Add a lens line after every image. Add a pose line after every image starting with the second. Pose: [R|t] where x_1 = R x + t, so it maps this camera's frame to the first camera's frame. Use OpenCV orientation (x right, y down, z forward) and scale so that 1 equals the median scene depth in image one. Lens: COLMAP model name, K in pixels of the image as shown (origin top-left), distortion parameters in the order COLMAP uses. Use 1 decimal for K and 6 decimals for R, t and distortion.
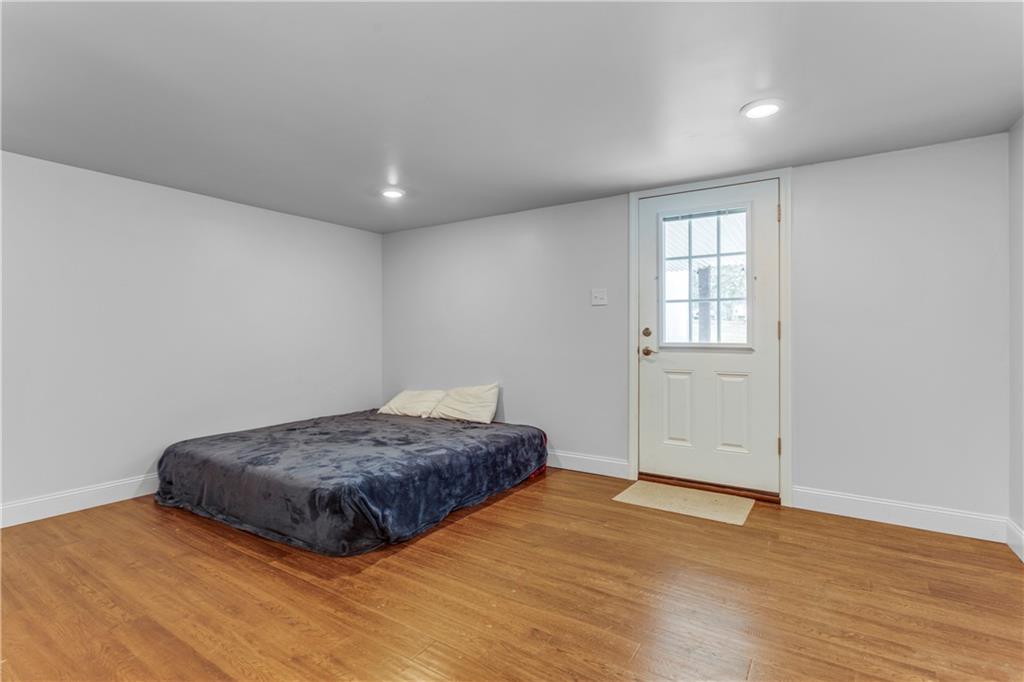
lens RADIAL K [[493.0, 0, 510.9], [0, 493.0, 338.4], [0, 0, 1]] dist [-0.002130, -0.000758]
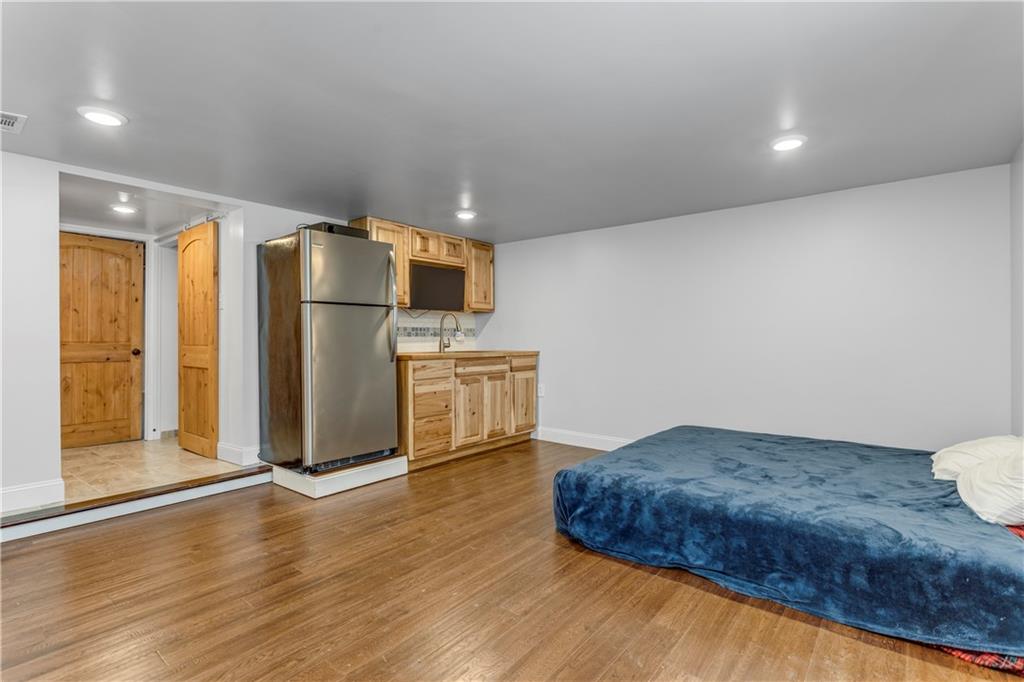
lens RADIAL K [[493.0, 0, 511.3], [0, 493.0, 337.4], [0, 0, 1]] dist [-0.002130, -0.000758]
pose [[-0.106884, 0.005423, -0.994257, 0.737024], [-0.004992, 0.999970, 0.005991, -0.012734], [0.994259, 0.005604, -0.106854, 0.903866]]
